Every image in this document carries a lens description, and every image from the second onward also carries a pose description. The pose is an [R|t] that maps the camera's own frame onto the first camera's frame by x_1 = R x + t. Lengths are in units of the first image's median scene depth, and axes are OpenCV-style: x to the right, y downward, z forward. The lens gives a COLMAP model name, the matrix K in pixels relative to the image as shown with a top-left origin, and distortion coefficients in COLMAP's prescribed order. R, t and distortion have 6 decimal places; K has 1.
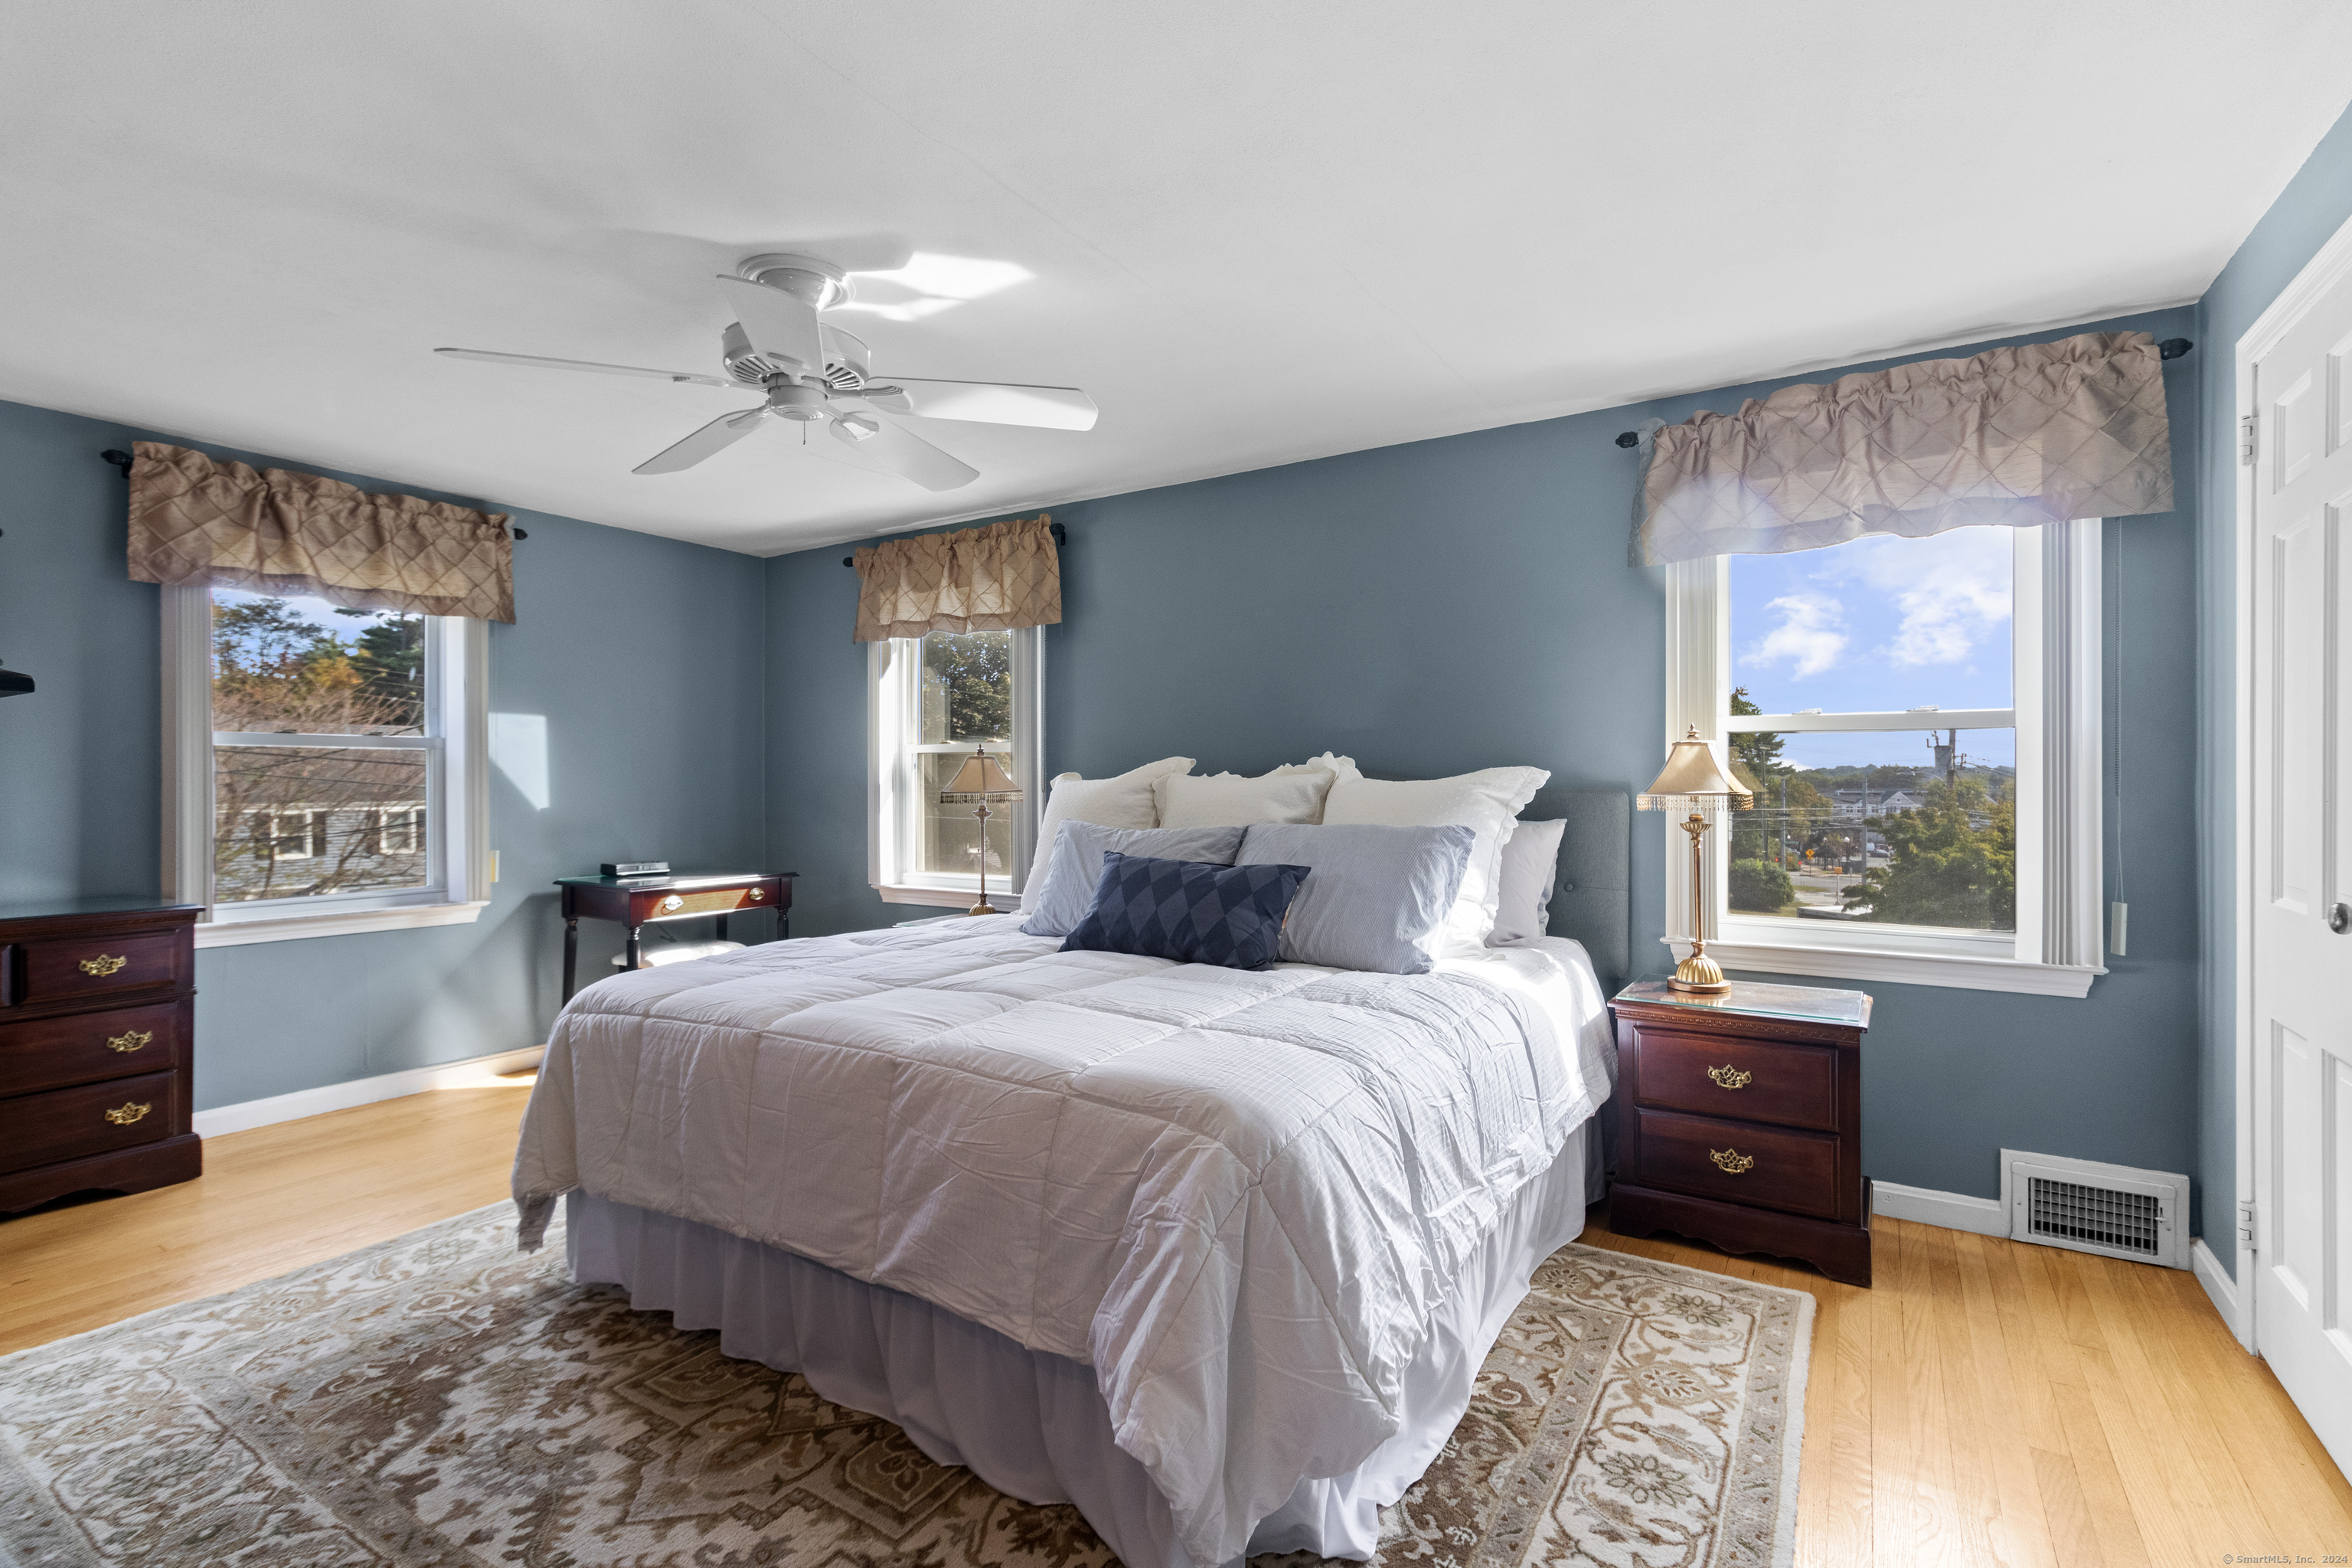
lens RADIAL K [[1087.6, 0, 1157.9], [0, 1087.6, 780.6], [0, 0, 1]] dist [0.003281, -0.000230]
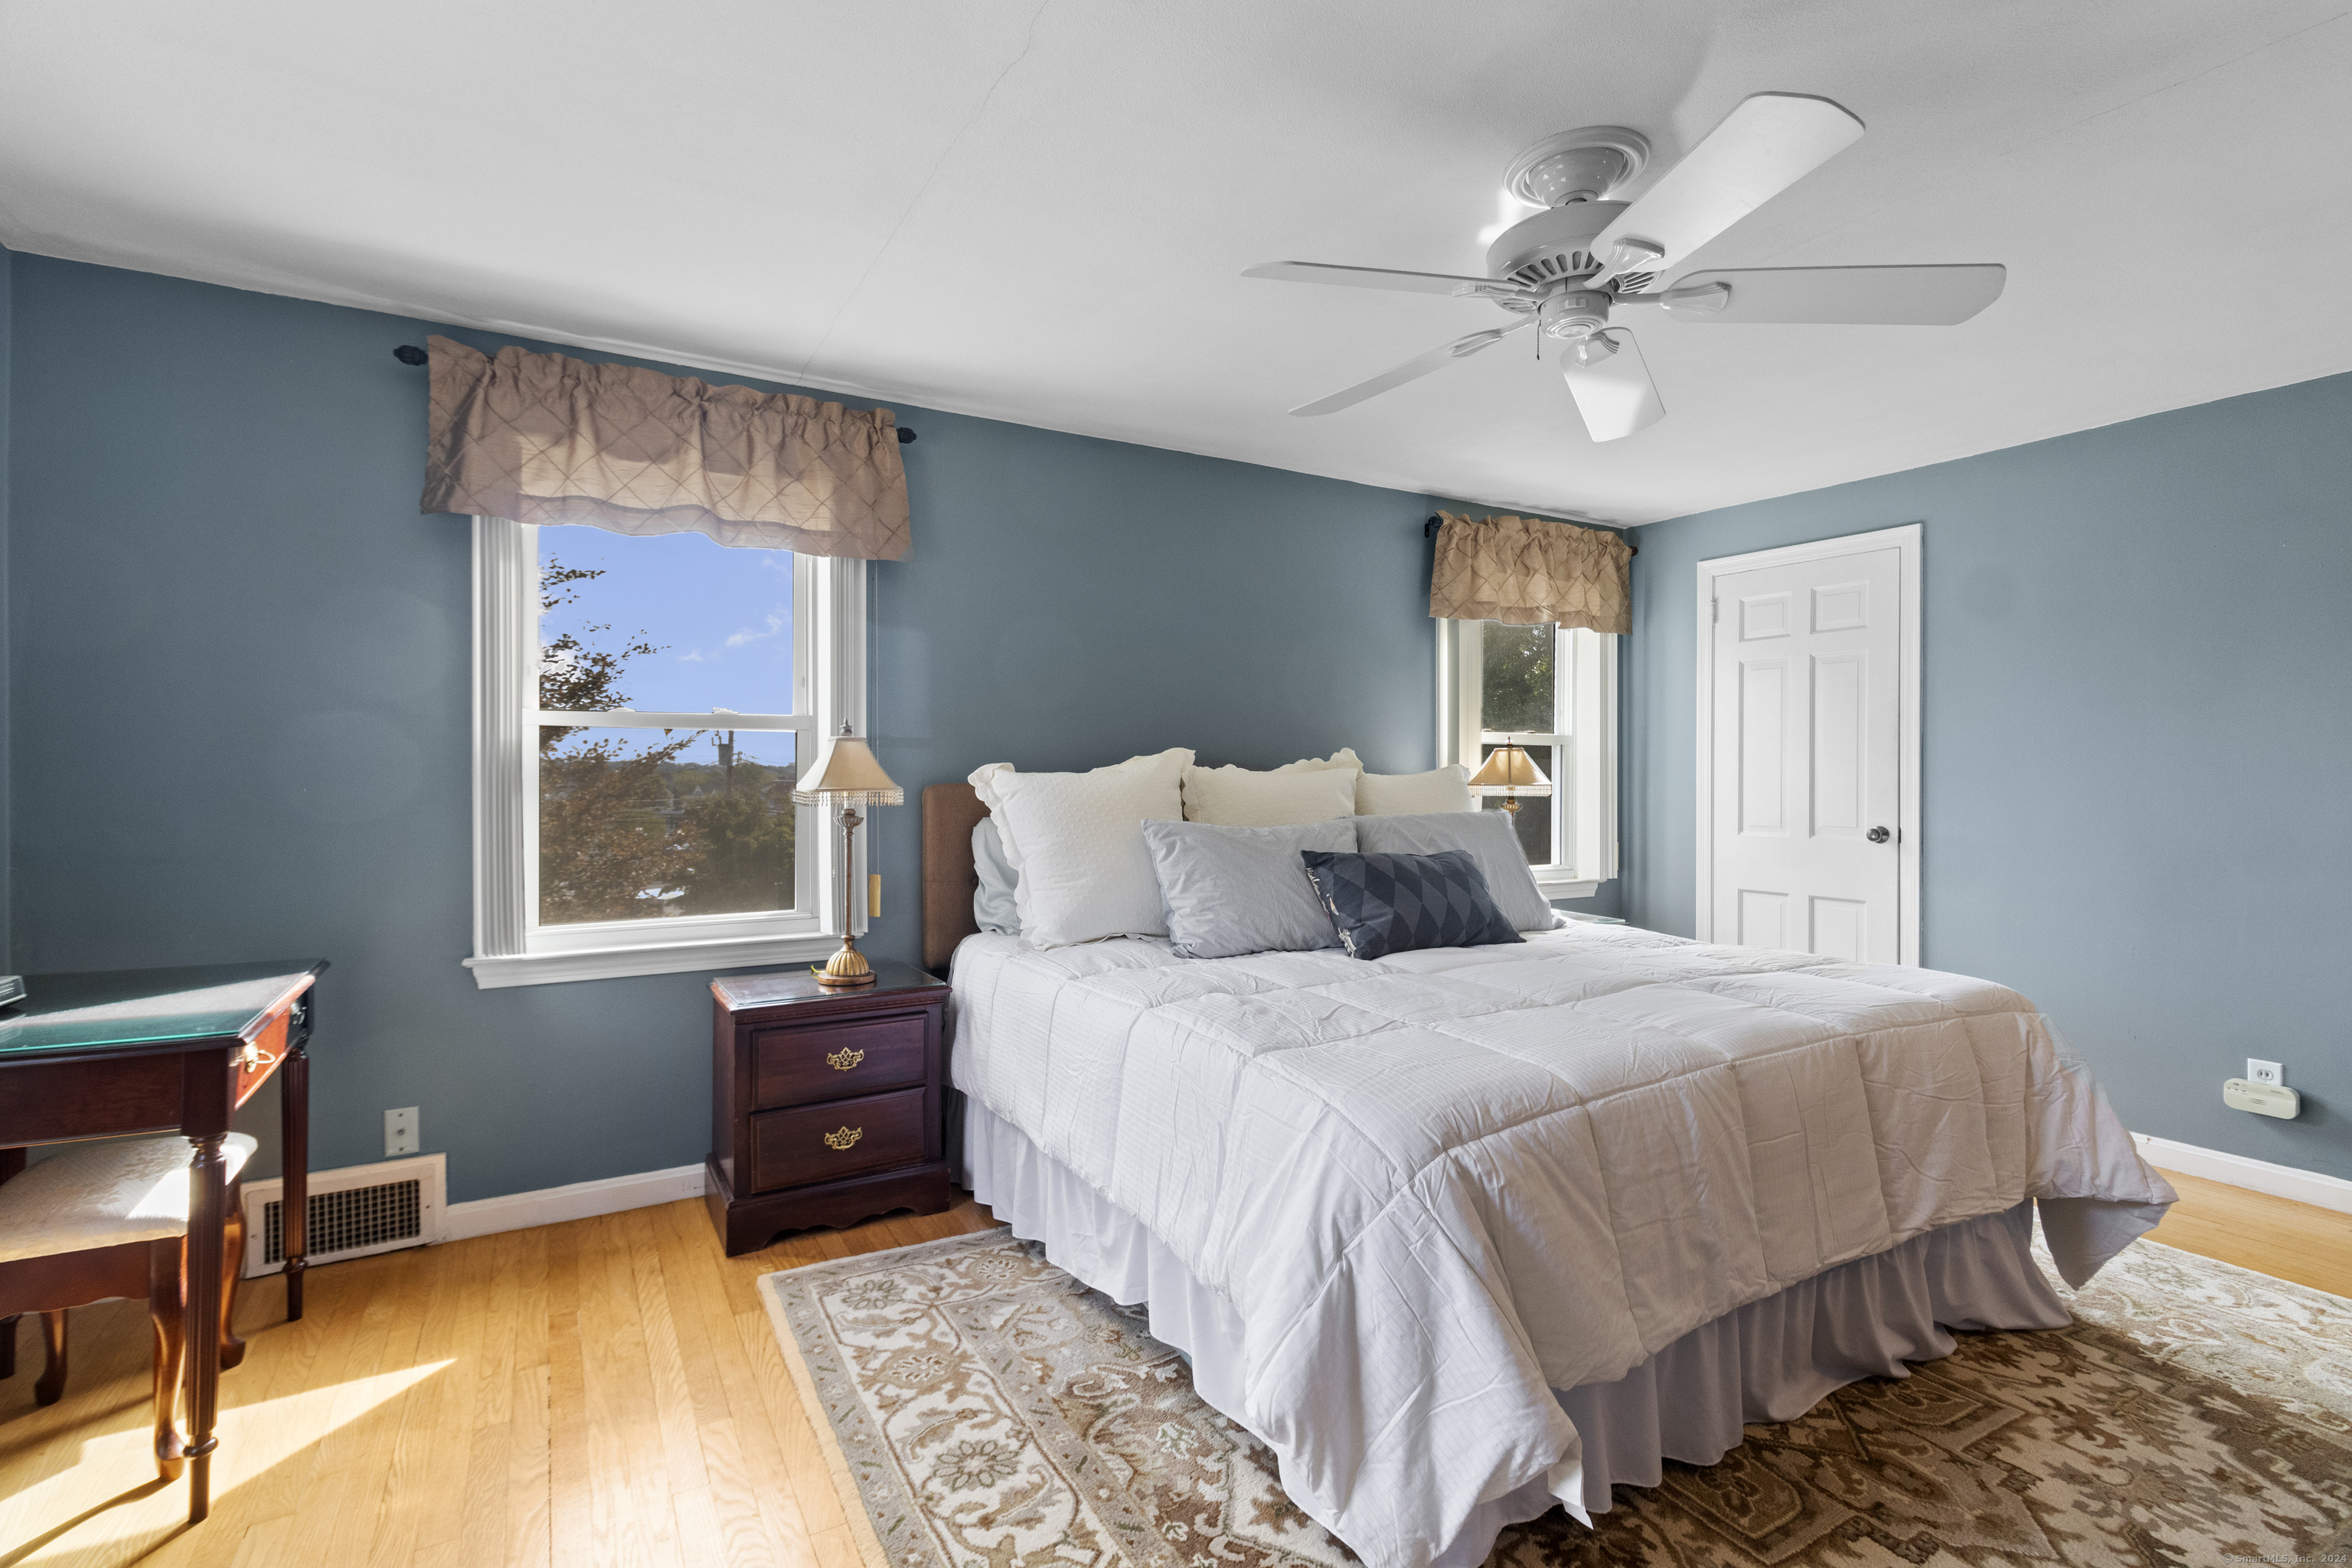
lens RADIAL K [[1087.6, 0, 1157.9], [0, 1087.6, 780.6], [0, 0, 1]] dist [0.003281, -0.000230]
pose [[0.463159, -0.000957, 0.886275, -1.101731], [-0.004069, 0.999987, 0.003206, 0.003259], [-0.886266, -0.005091, 0.463149, 0.820286]]
